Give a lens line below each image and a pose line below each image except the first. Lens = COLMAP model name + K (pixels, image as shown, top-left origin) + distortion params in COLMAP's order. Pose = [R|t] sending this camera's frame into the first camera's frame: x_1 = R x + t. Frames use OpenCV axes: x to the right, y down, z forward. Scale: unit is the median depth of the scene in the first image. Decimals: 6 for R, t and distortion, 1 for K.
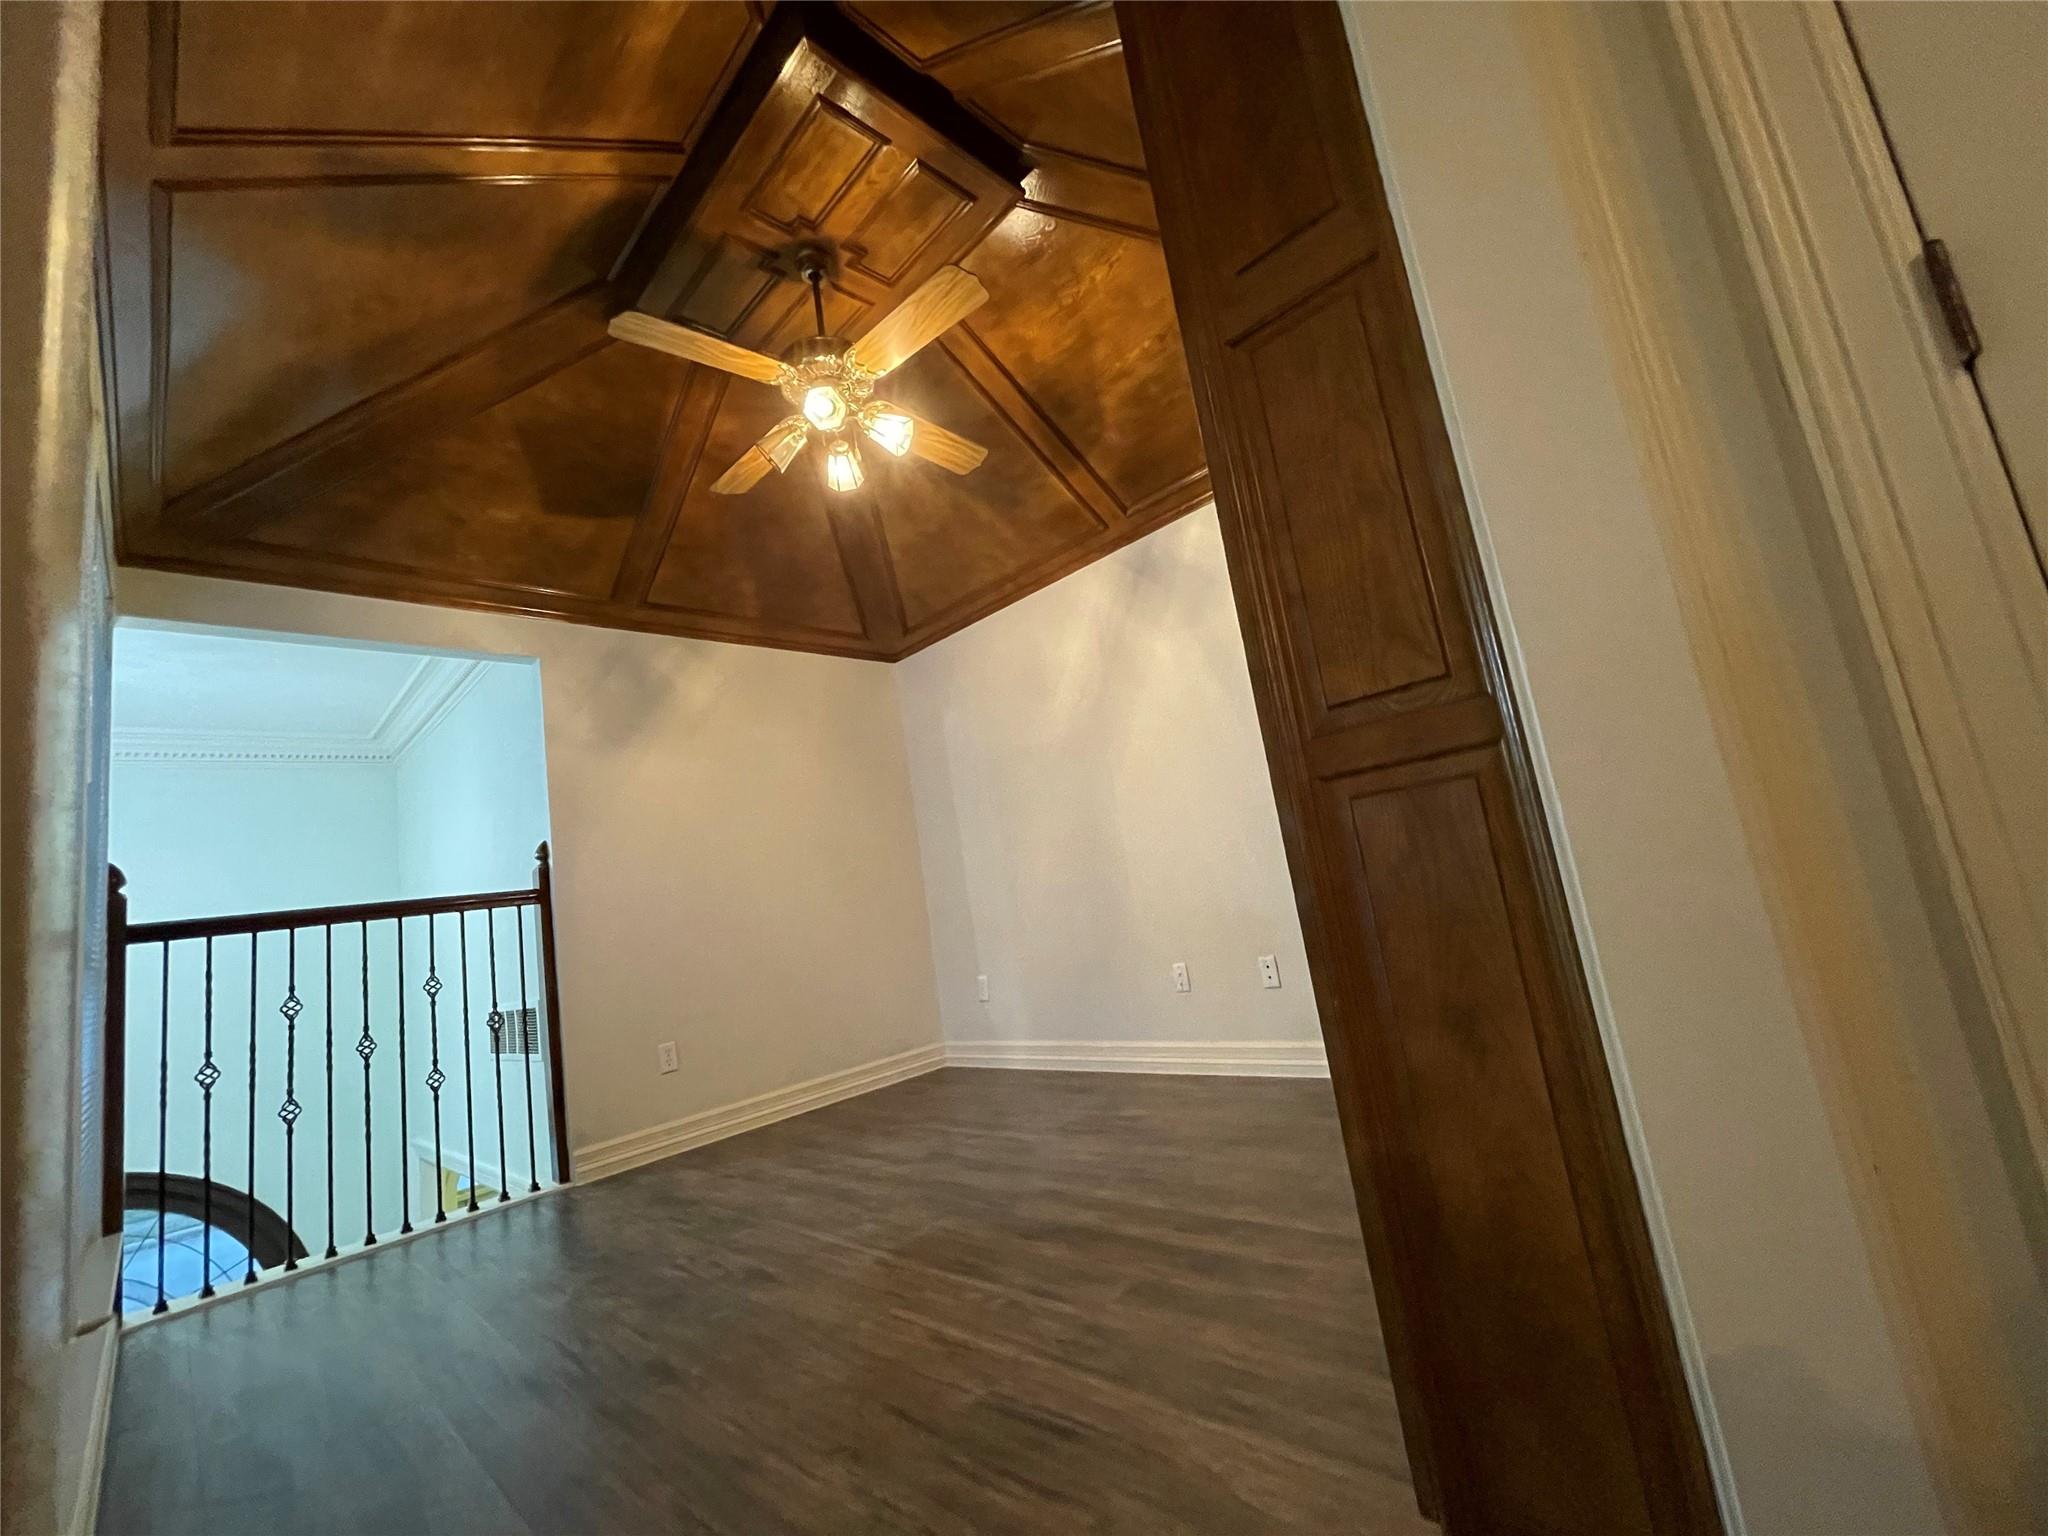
lens RADIAL K [[831.7, 0, 1026.8], [0, 831.7, 768.5], [0, 0, 1]] dist [-0.004592, 0.001963]
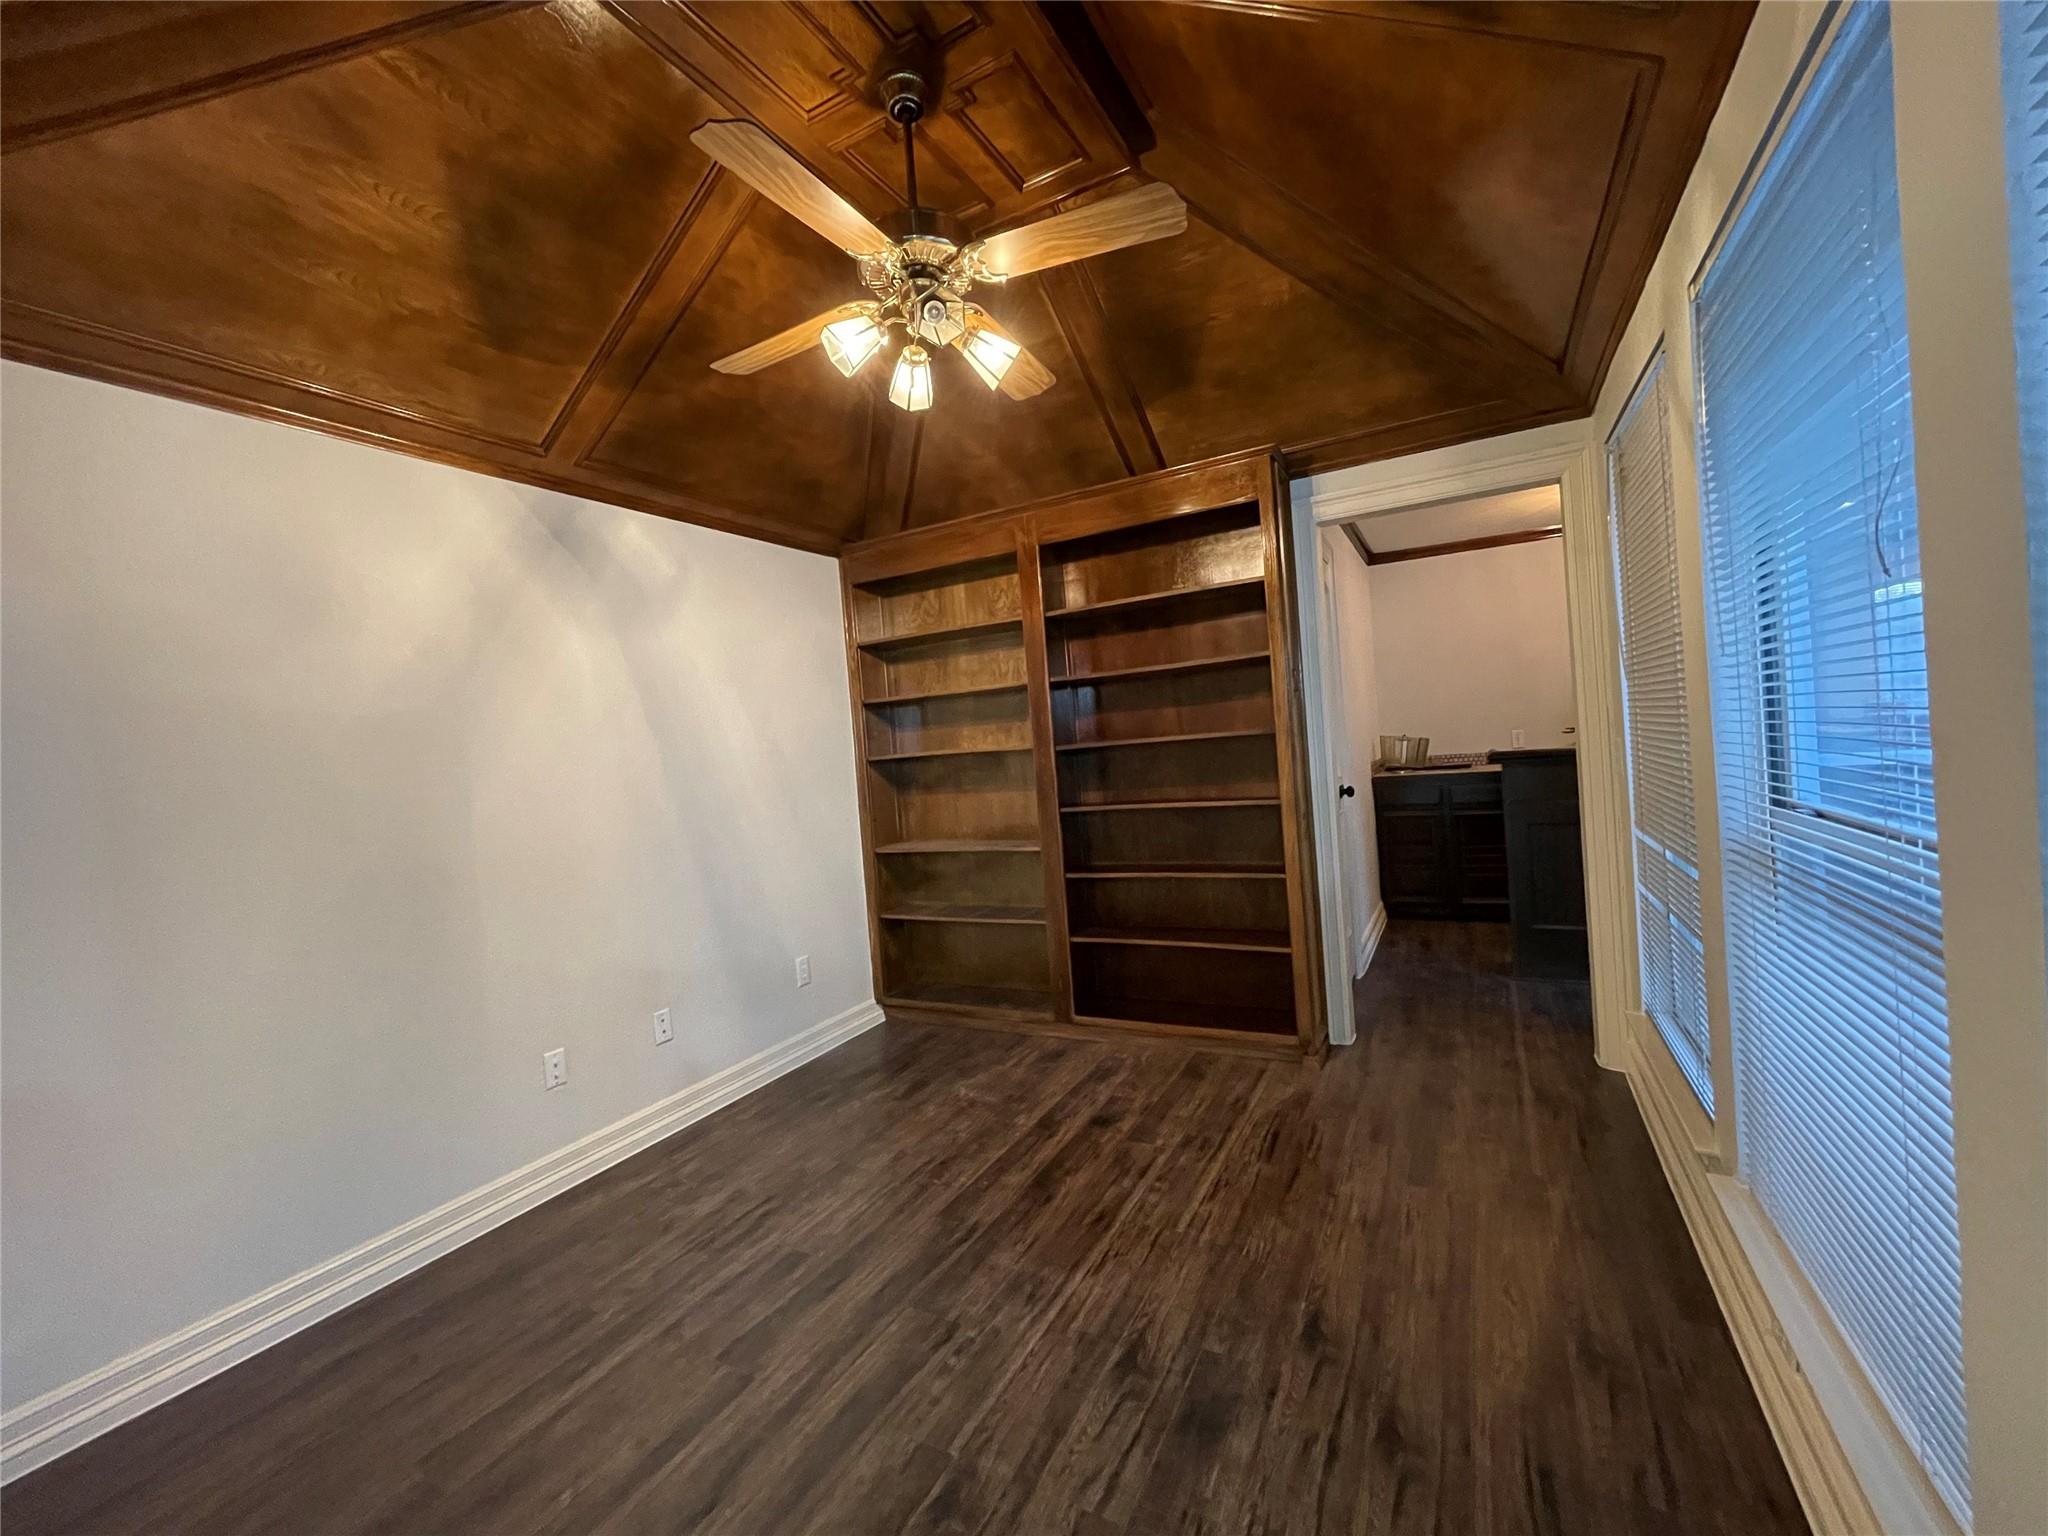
lens RADIAL K [[831.7, 0, 1024.5], [0, 831.7, 768.4], [0, 0, 1]] dist [-0.004592, 0.001963]
pose [[-0.260963, 0.153935, 0.952997, -1.213161], [-0.038595, 0.984751, -0.169633, 0.161502], [-0.964577, -0.081048, -0.251042, 1.381115]]
